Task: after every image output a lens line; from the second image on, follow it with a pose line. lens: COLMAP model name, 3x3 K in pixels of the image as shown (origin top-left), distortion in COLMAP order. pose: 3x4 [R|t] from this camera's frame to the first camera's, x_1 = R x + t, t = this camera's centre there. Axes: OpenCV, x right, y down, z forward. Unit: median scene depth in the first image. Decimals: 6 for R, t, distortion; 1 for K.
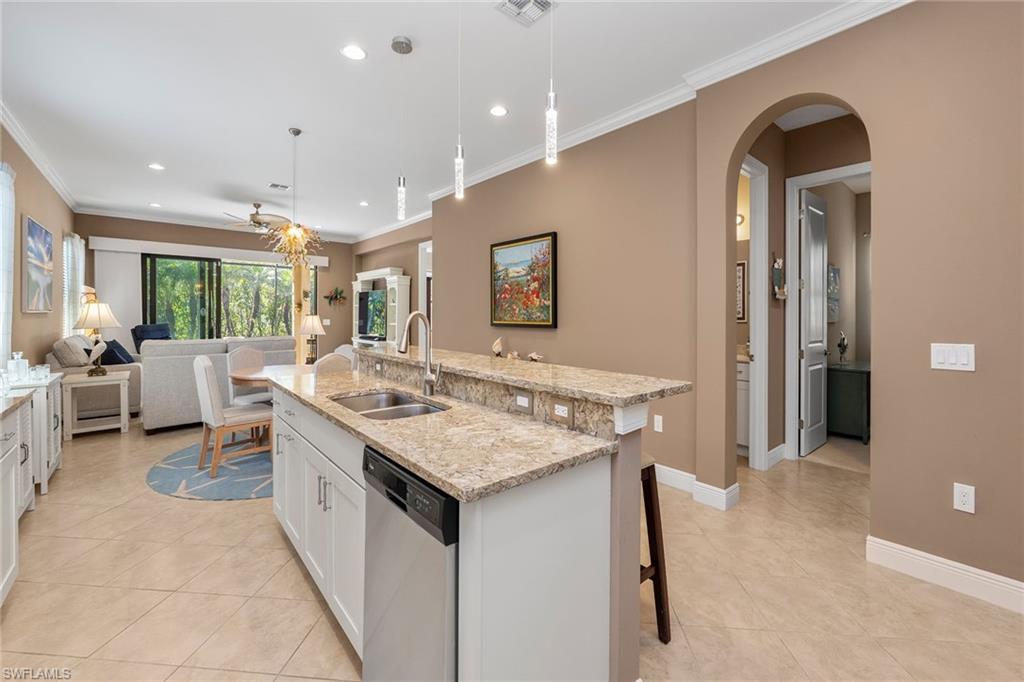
lens RADIAL K [[420.8, 0, 513.5], [0, 420.8, 315.0], [0, 0, 1]] dist [-0.006538, 0.000856]
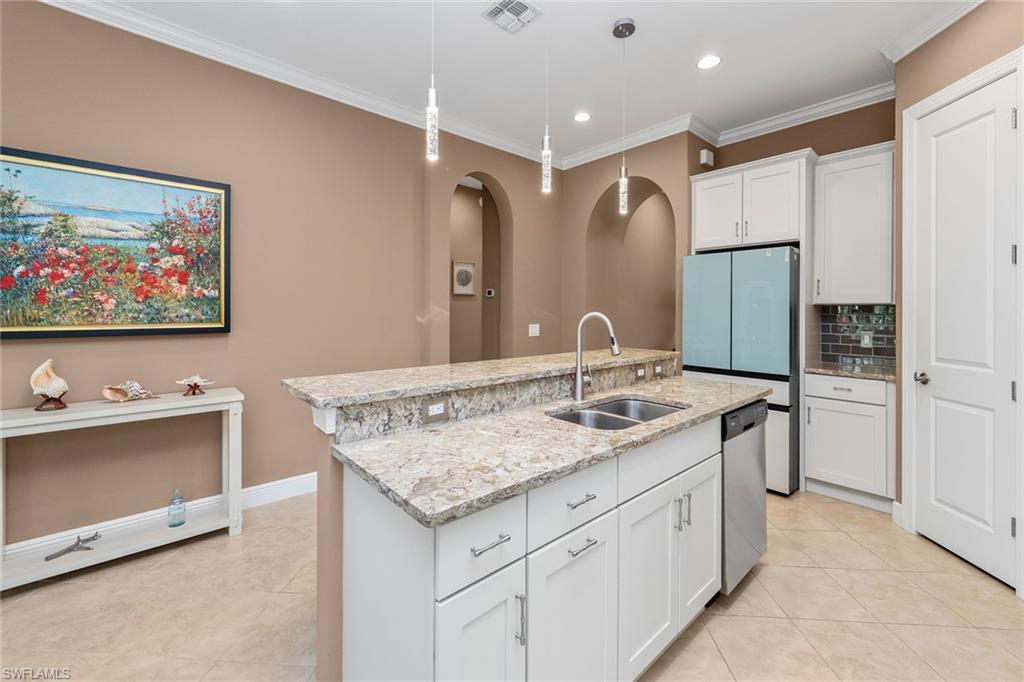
lens RADIAL K [[420.8, 0, 515.8], [0, 420.8, 308.0], [0, 0, 1]] dist [-0.006538, 0.000856]
pose [[-0.022226, -0.000339, 0.999753, -0.360348], [-0.003592, 0.999994, 0.000259, -0.005464], [-0.999747, -0.003585, -0.022227, 0.364921]]
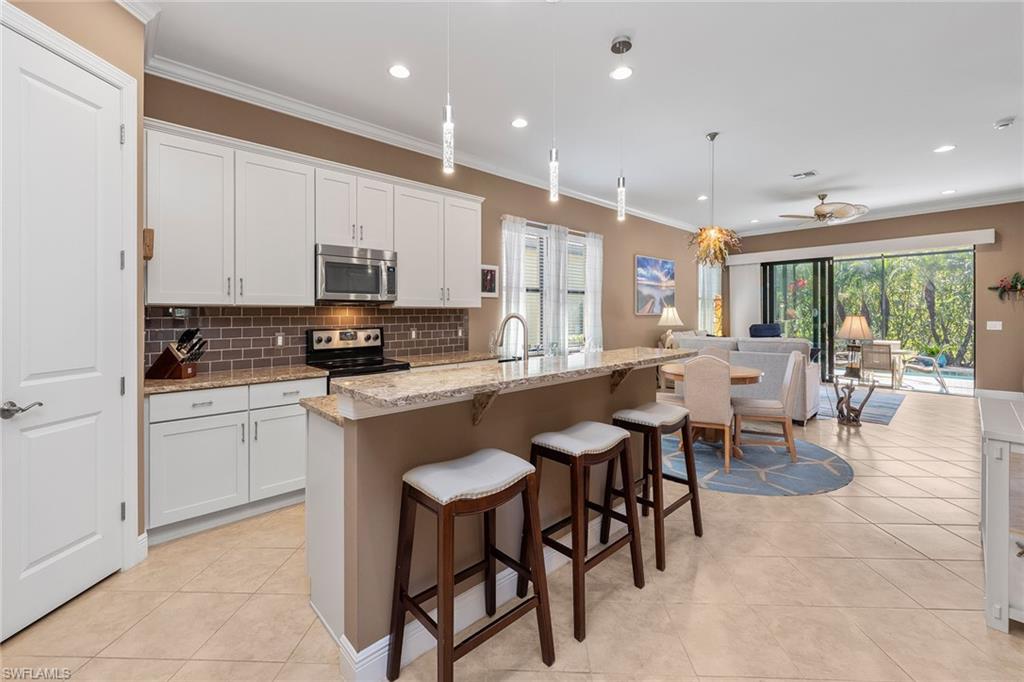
lens RADIAL K [[420.8, 0, 506.2], [0, 420.8, 318.0], [0, 0, 1]] dist [-0.006538, 0.000856]
pose [[0.022406, 0.003269, -0.999744, 0.296745], [0.002921, 0.999990, 0.003336, 0.000210], [0.999745, -0.002995, 0.022396, 0.289456]]
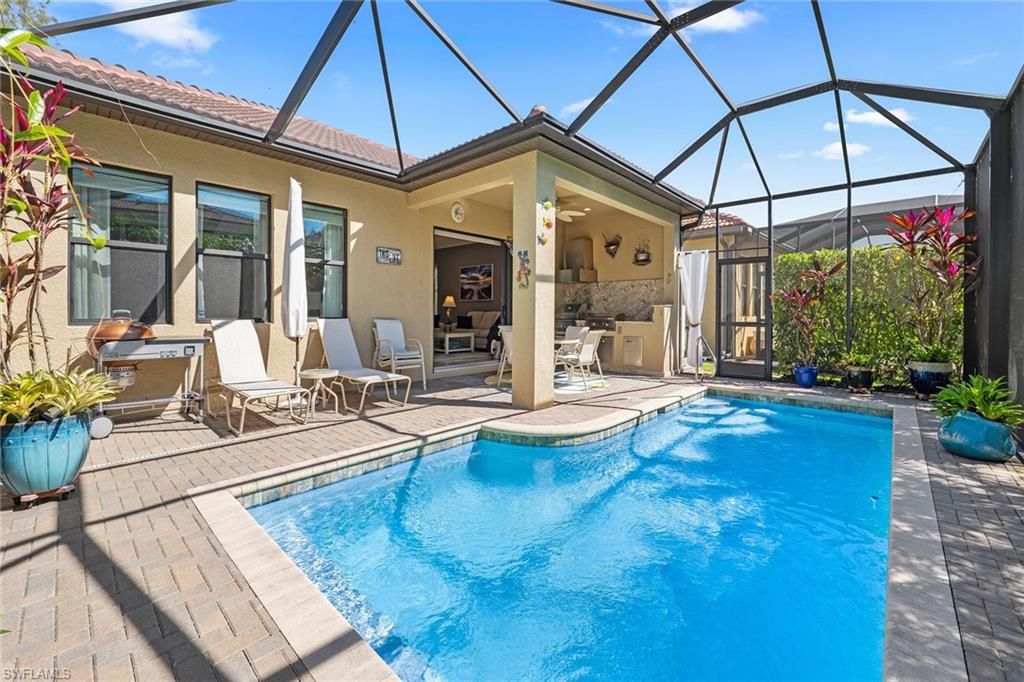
lens RADIAL K [[420.8, 0, 514.9], [0, 420.8, 321.7], [0, 0, 1]] dist [-0.006538, 0.000856]
pose [[-0.992964, -0.011779, -0.117833, -0.765233], [-0.013627, 0.999796, 0.014883, 0.057281], [0.117634, 0.016384, -0.992922, 2.525016]]
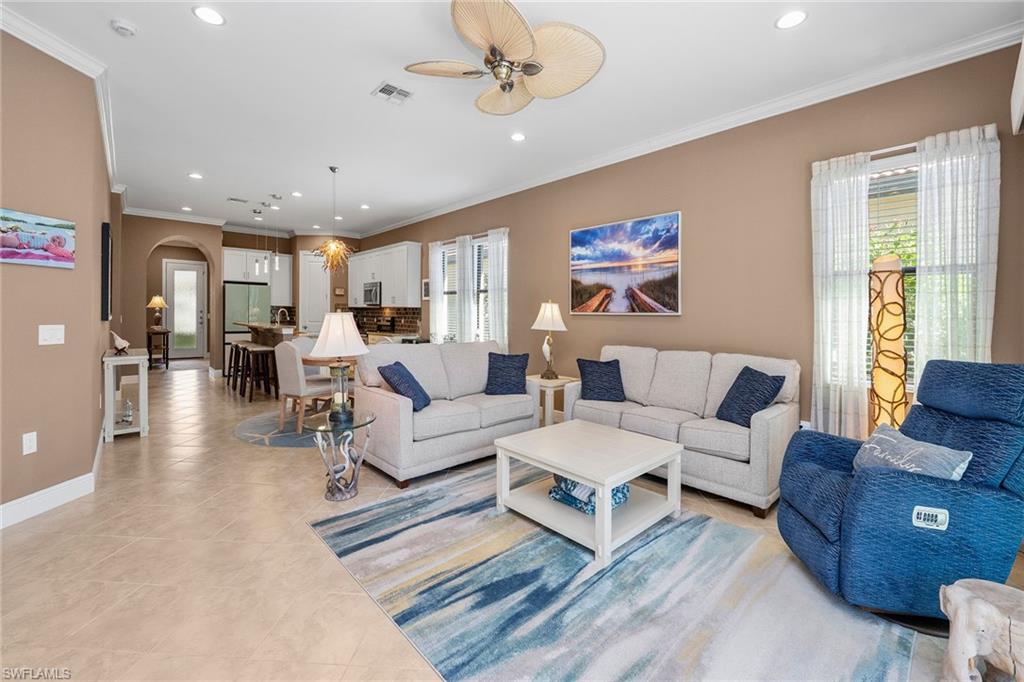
lens RADIAL K [[420.8, 0, 501.1], [0, 420.8, 316.1], [0, 0, 1]] dist [-0.006538, 0.000856]
pose [[-0.999720, -0.018846, -0.014298, -0.611680], [-0.018974, 0.999781, 0.008880, -0.004822], [0.014128, 0.009149, -0.999858, 1.384519]]
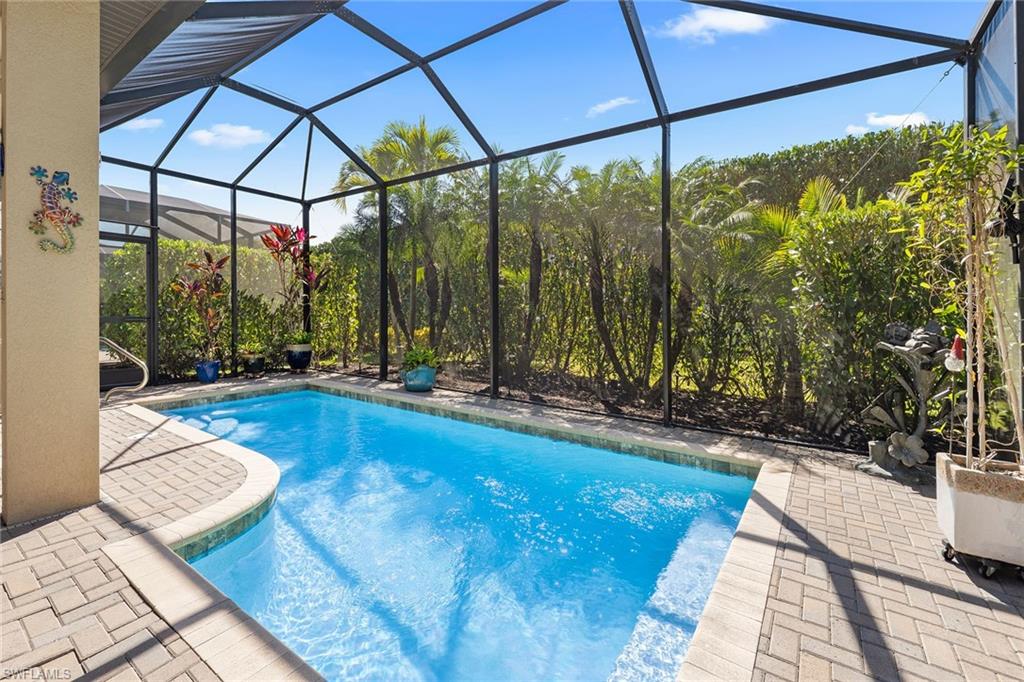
lens RADIAL K [[439.3, 0, 511.7], [0, 439.3, 309.5], [0, 0, 1]] dist [0.003062, -0.000004]
pose [[0.243112, -0.009568, -0.969951, -0.418315], [-0.007330, 0.999905, -0.011700, 0.057596], [0.969971, 0.009954, 0.243019, 2.040856]]
